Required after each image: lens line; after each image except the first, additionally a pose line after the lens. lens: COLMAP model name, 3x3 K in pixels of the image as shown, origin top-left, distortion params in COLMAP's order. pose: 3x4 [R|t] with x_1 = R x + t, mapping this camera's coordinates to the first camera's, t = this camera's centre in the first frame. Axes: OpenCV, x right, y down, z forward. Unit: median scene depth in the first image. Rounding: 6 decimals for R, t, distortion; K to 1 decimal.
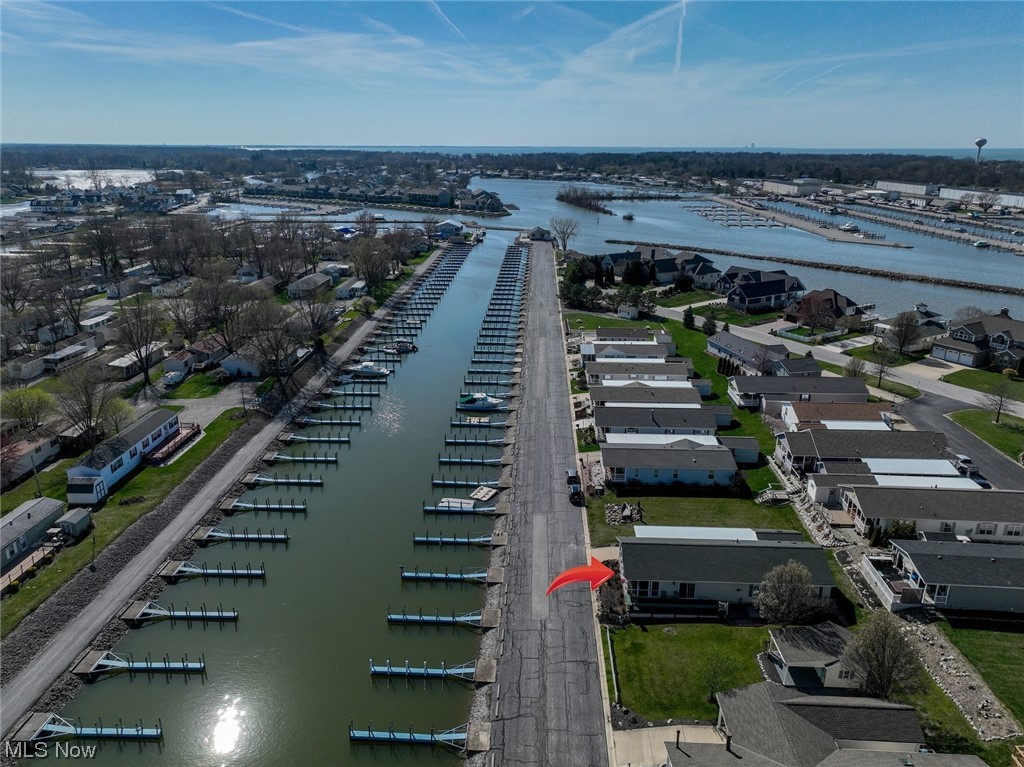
lens RADIAL K [[715.5, 0, 512.0], [0, 715.5, 383.5], [0, 0, 1]] dist [0.004737, -0.001894]
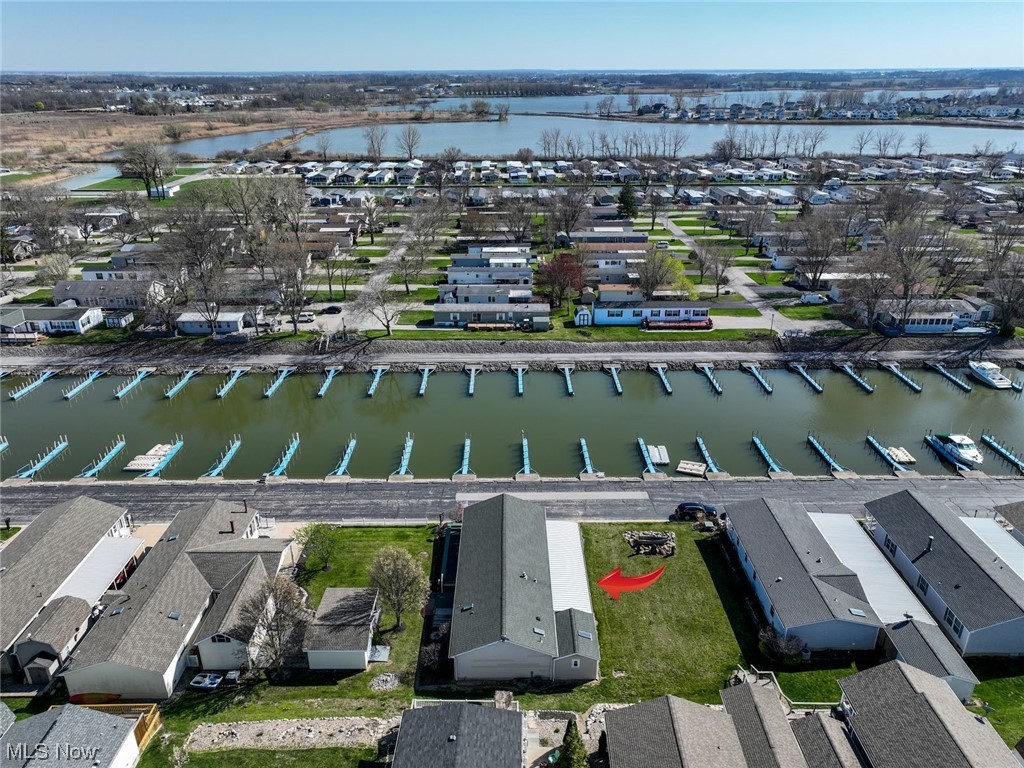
lens RADIAL K [[715.5, 0, 512.0], [0, 715.5, 384.0], [0, 0, 1]] dist [0.004737, -0.001894]
pose [[0.049686, 0.391165, -0.918979, 0.656109], [-0.308989, 0.880996, 0.358291, -0.172326], [0.949767, 0.266152, 0.164638, 0.543606]]
